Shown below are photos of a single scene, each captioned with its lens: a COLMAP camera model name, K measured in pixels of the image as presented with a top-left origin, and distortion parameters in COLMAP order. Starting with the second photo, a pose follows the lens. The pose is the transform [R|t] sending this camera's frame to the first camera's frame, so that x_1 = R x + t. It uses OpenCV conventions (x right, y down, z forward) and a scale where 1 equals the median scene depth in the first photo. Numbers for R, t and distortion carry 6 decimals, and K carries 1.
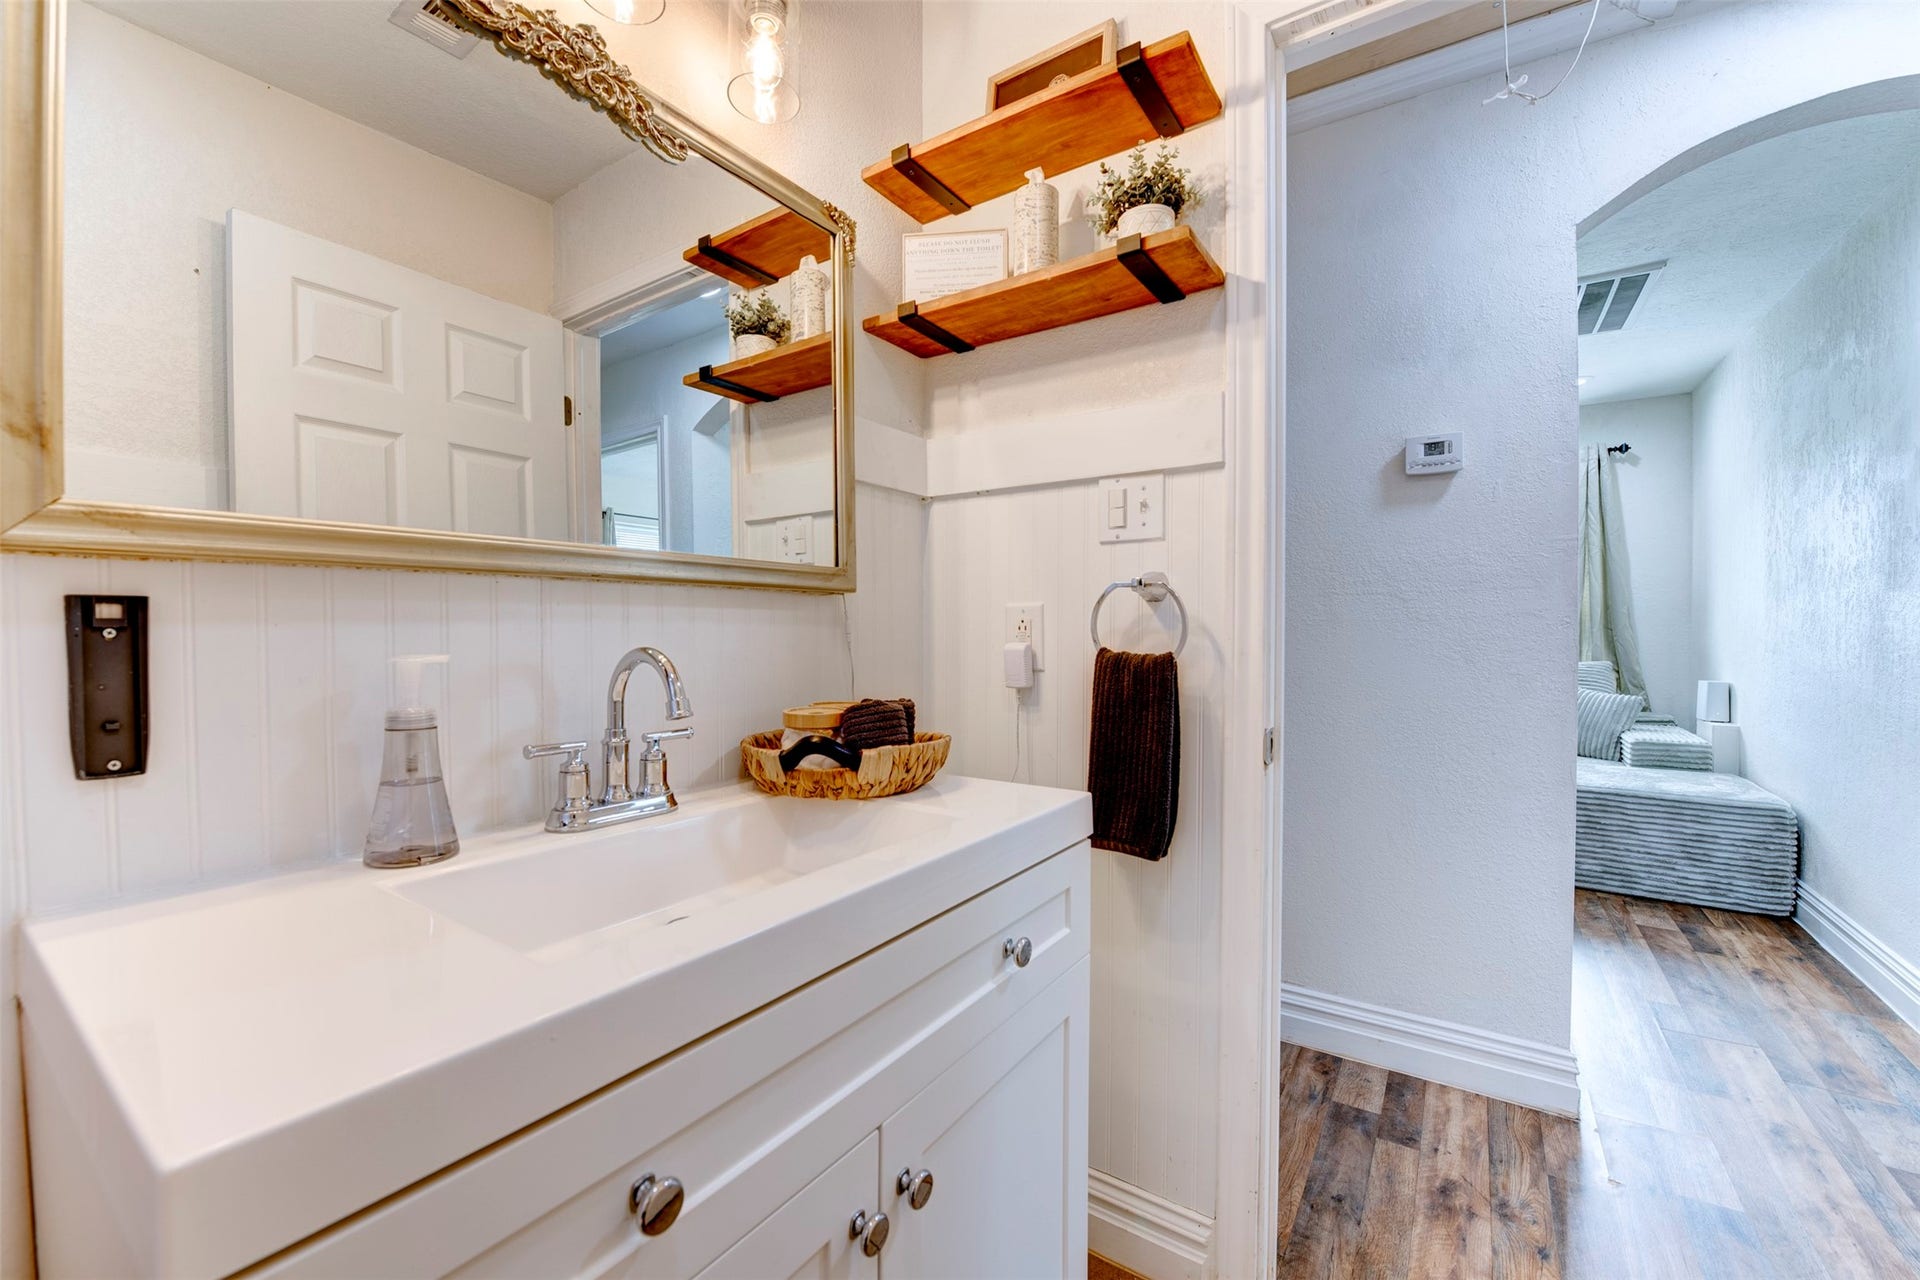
lens RADIAL K [[768.0, 0, 958.3], [0, 768.0, 640.3], [0, 0, 1]] dist [-0.016061, -0.002154]
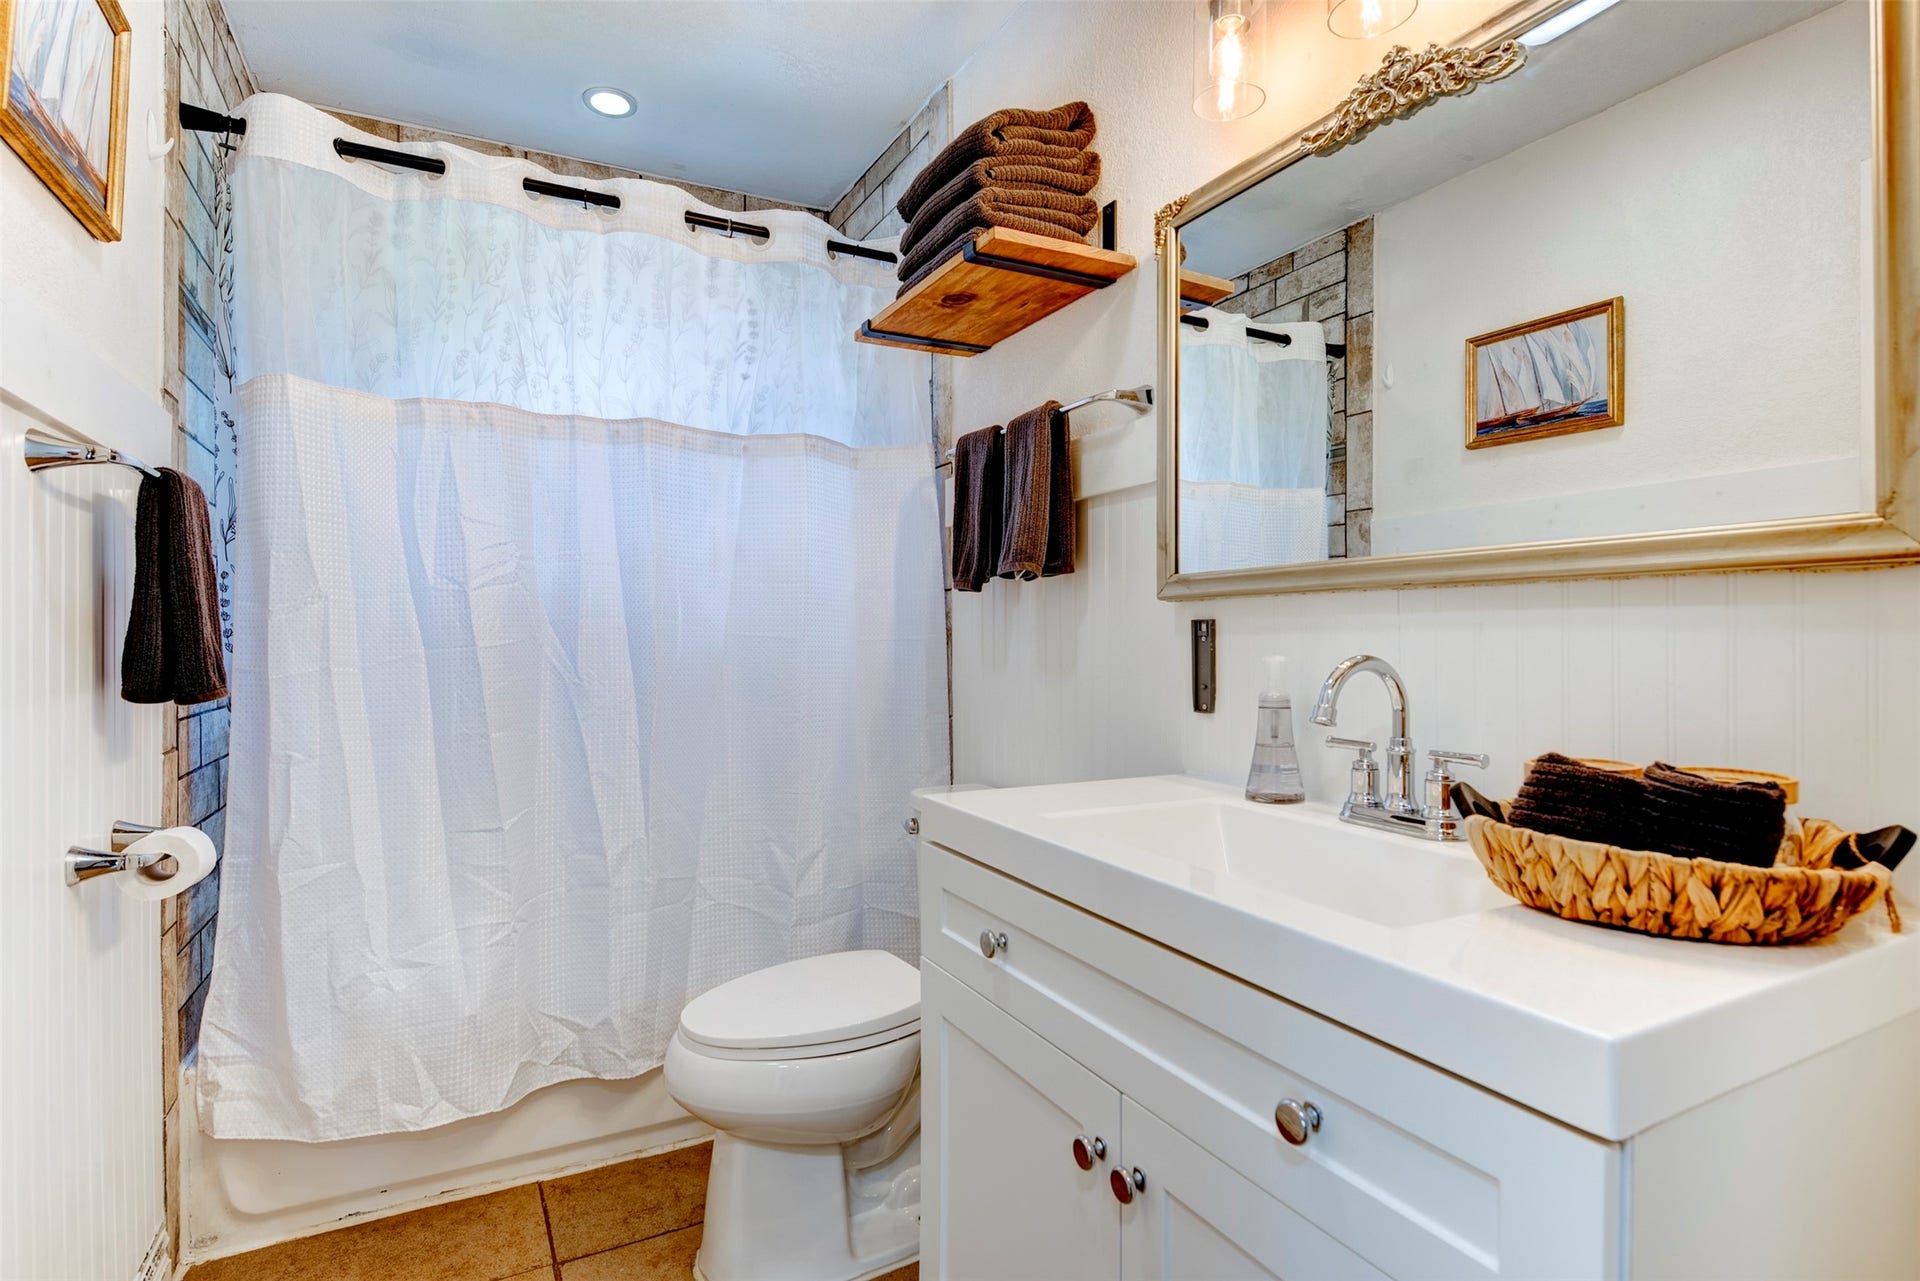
lens RADIAL K [[965.9, 0, 952.7], [0, 965.9, 639.0], [0, 0, 1]] dist [-0.009610, 0.000049]
pose [[-0.483670, 0.003886, -0.875242, 1.122663], [-0.012121, 0.999865, 0.011138, -0.023767], [0.875167, 0.015996, -0.483557, 1.333025]]
